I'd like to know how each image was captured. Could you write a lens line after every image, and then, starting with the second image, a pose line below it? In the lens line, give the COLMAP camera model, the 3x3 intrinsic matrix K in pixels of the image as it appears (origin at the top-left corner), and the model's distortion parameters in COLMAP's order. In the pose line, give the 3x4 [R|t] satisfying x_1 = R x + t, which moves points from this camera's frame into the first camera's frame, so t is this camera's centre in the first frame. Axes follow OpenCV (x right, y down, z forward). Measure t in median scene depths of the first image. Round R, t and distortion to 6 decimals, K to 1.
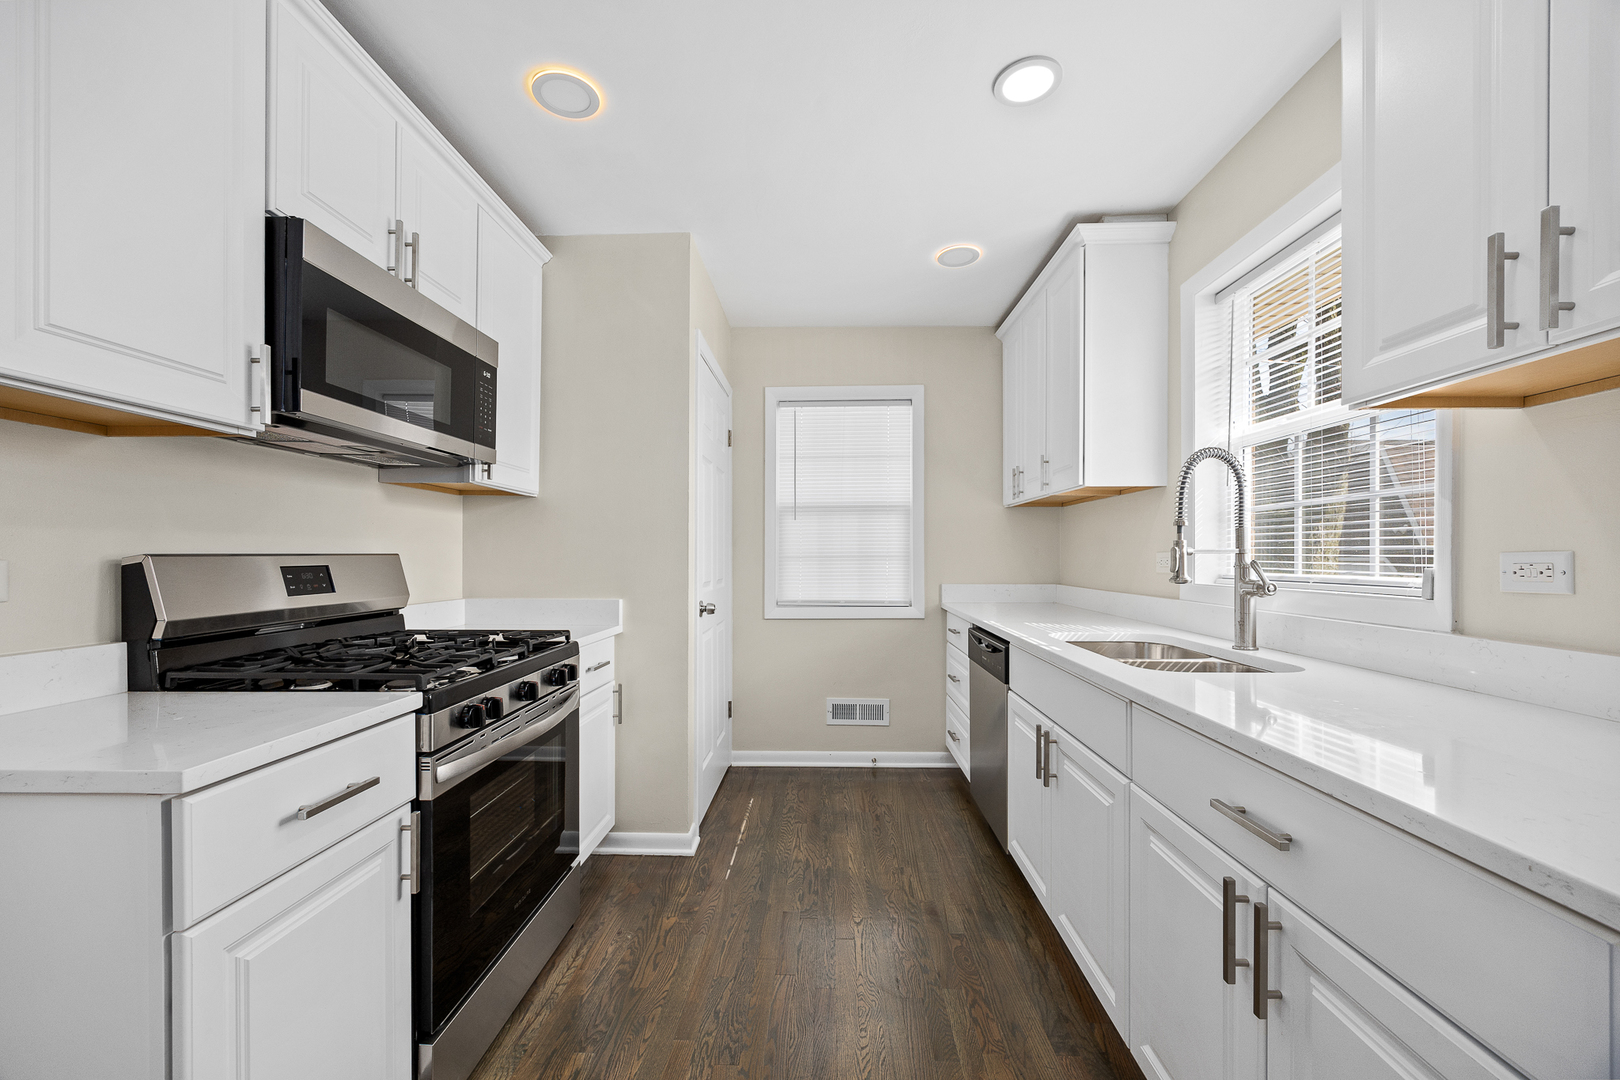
lens RADIAL K [[627.2, 0, 807.5], [0, 627.2, 554.9], [0, 0, 1]] dist [-0.007756, -0.000003]
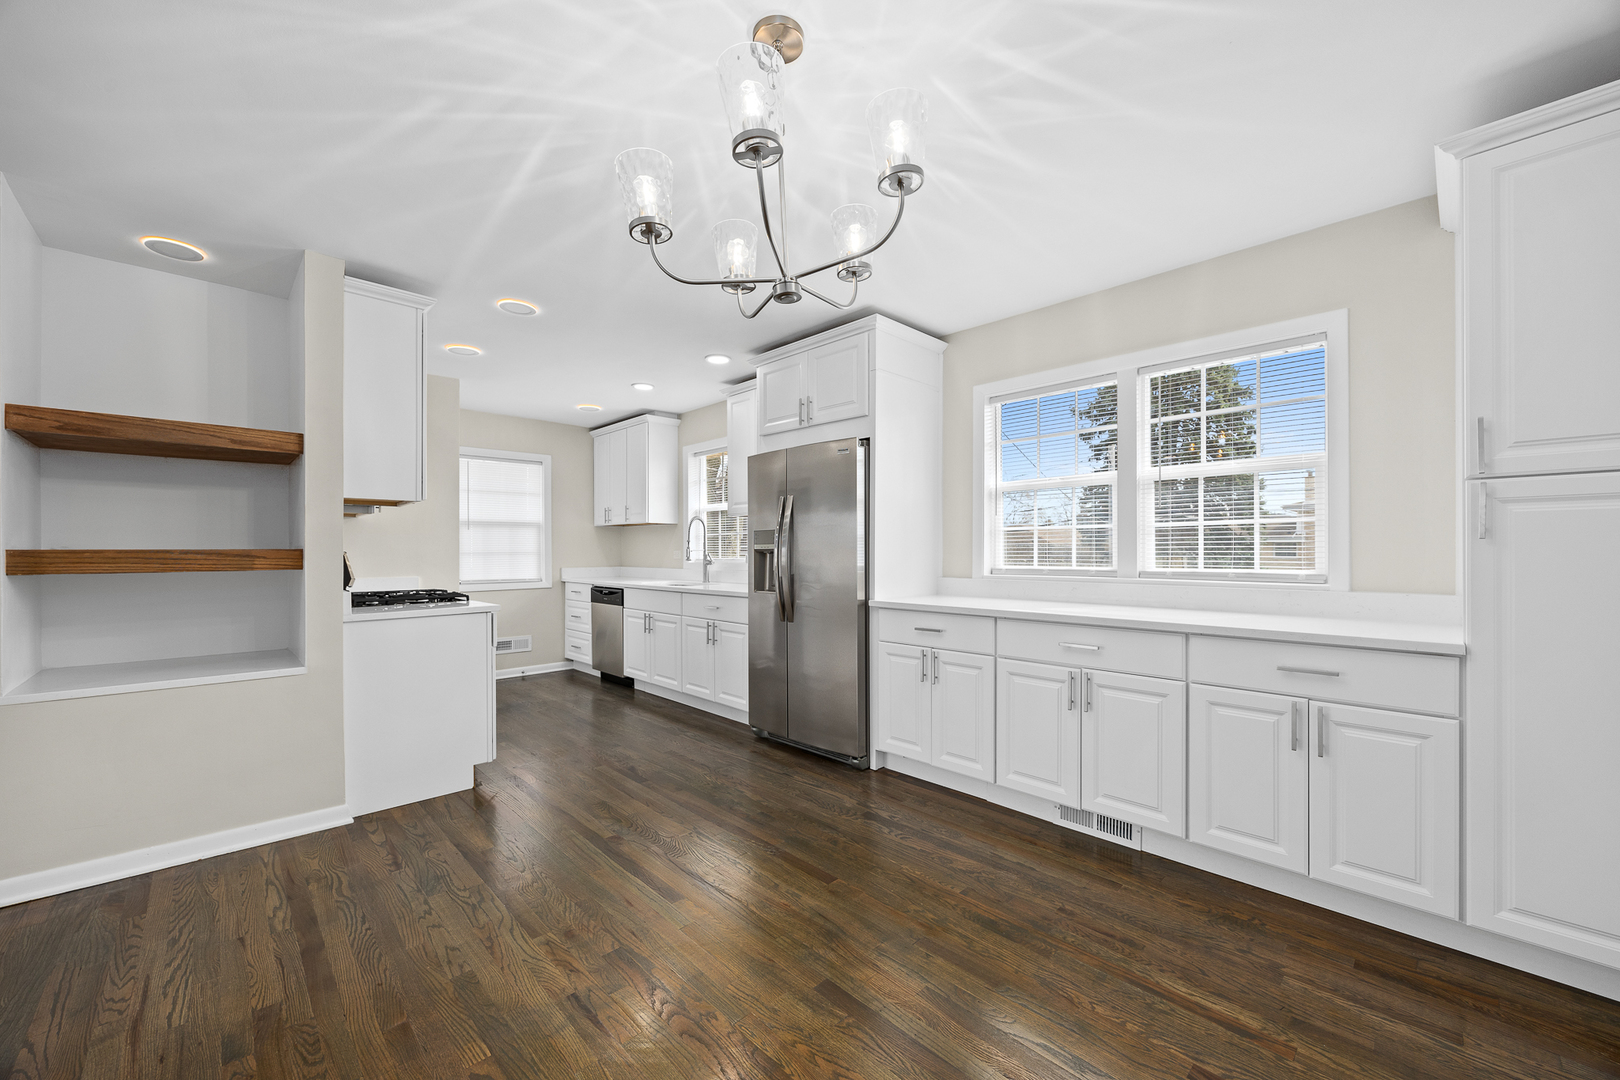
lens RADIAL K [[626.6, 0, 806.2], [0, 626.6, 550.5], [0, 0, 1]] dist [0.000253, -0.000011]
pose [[0.694769, 0.000047, 0.719233, -0.786710], [0.001573, 0.999998, -0.001584, -0.000235], [-0.719231, 0.002232, 0.694767, -1.003260]]
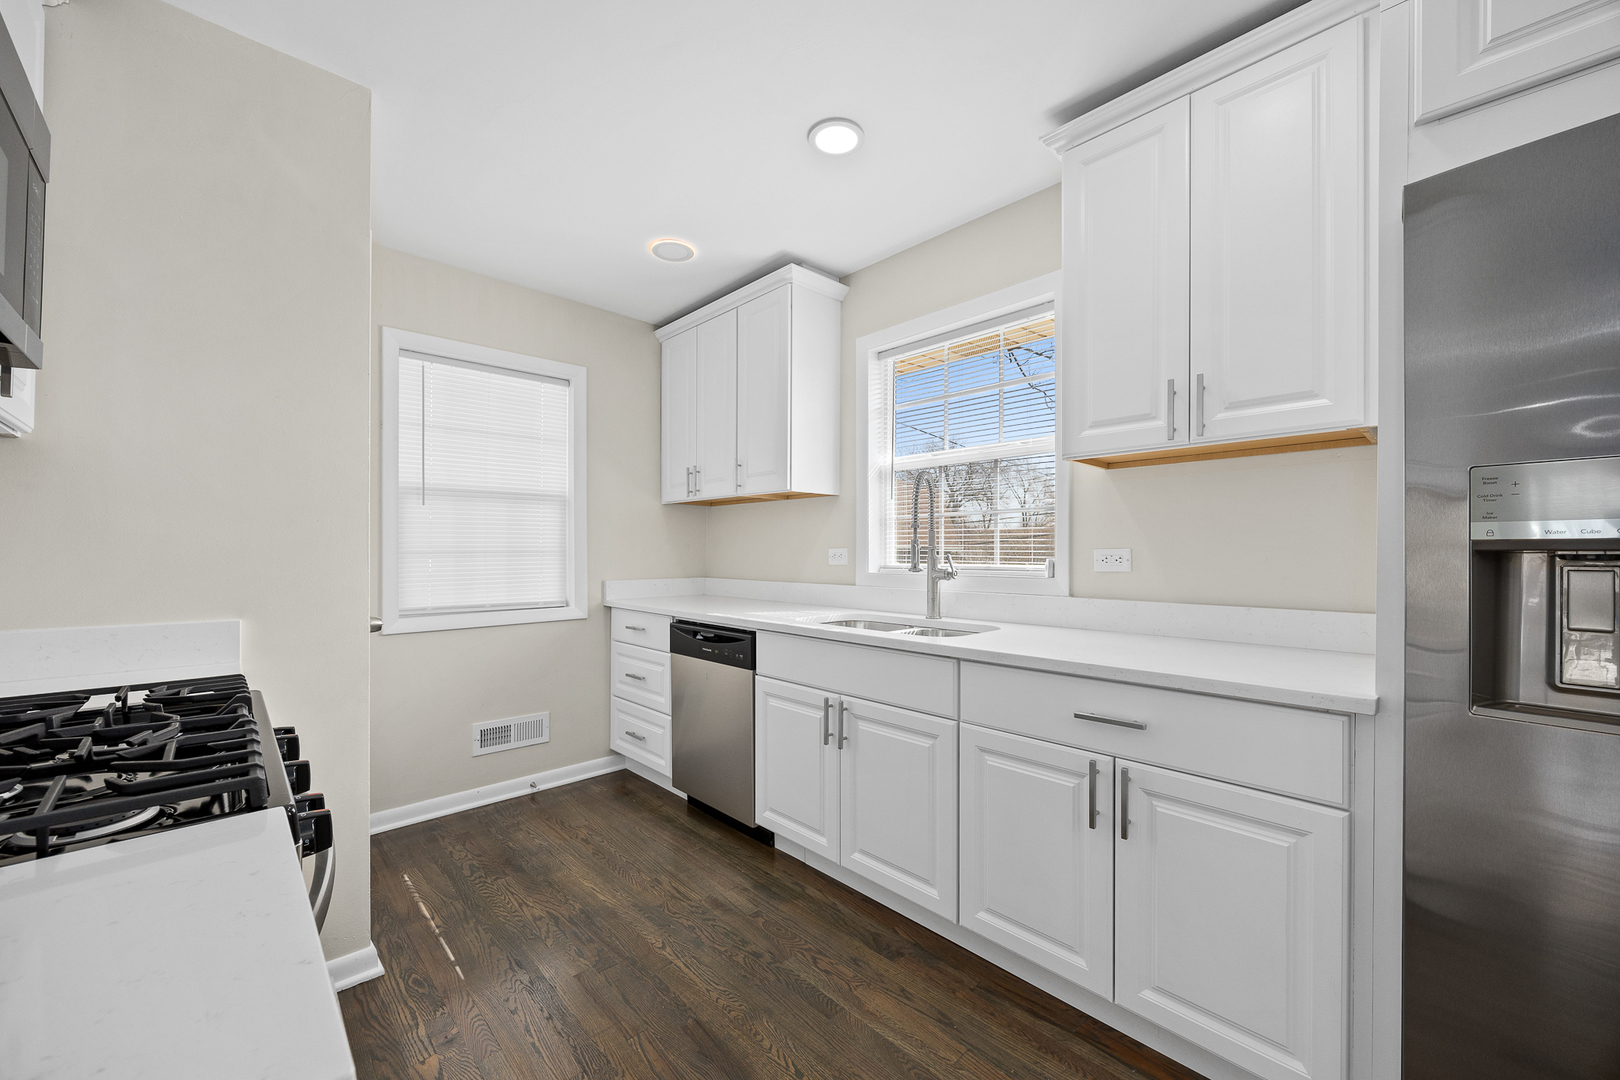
lens RADIAL K [[626.6, 0, 806.2], [0, 626.6, 550.5], [0, 0, 1]] dist [0.000253, -0.000011]
pose [[0.700583, 0.001136, 0.713570, -0.334569], [-0.001507, 0.999999, -0.000112, 0.000295], [-0.713569, -0.000997, 0.700584, 0.152519]]
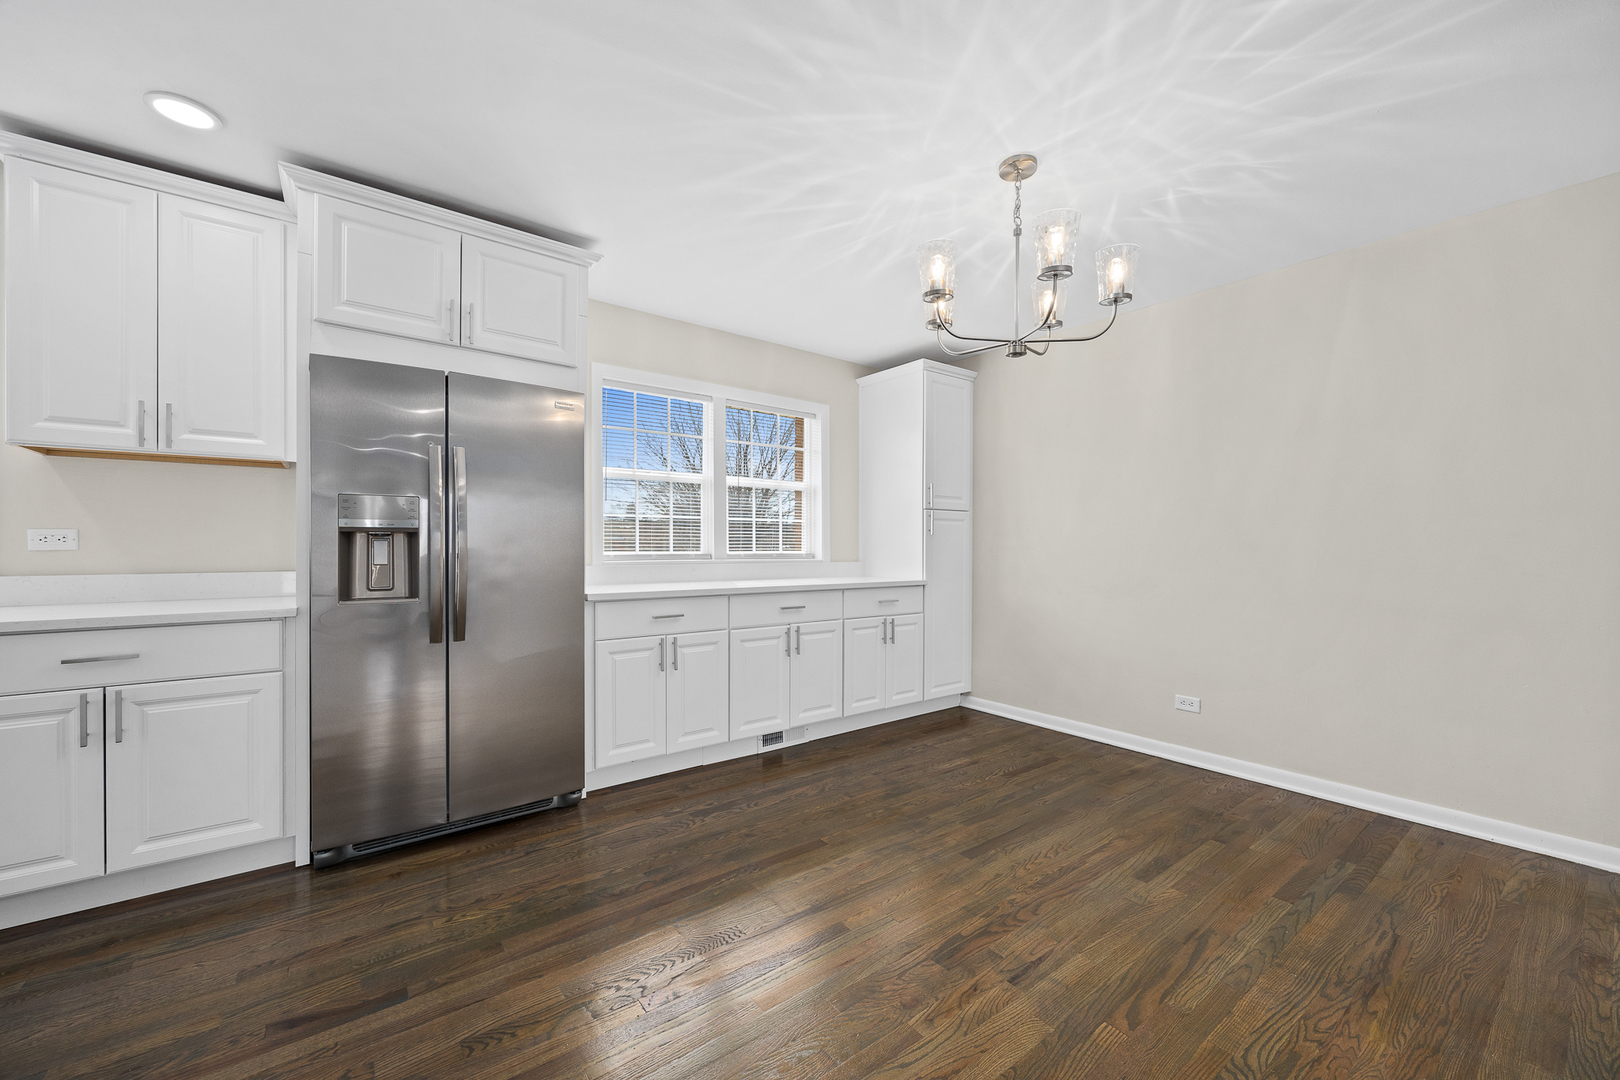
lens RADIAL K [[643.5, 0, 819.4], [0, 643.5, 546.6], [0, 0, 1]] dist [0.000583, 0.000086]
pose [[-0.650821, -0.001724, 0.759229, -0.856441], [-0.002551, 0.999997, 0.000084, 0.018679], [-0.759227, -0.001882, -0.650823, 0.204846]]
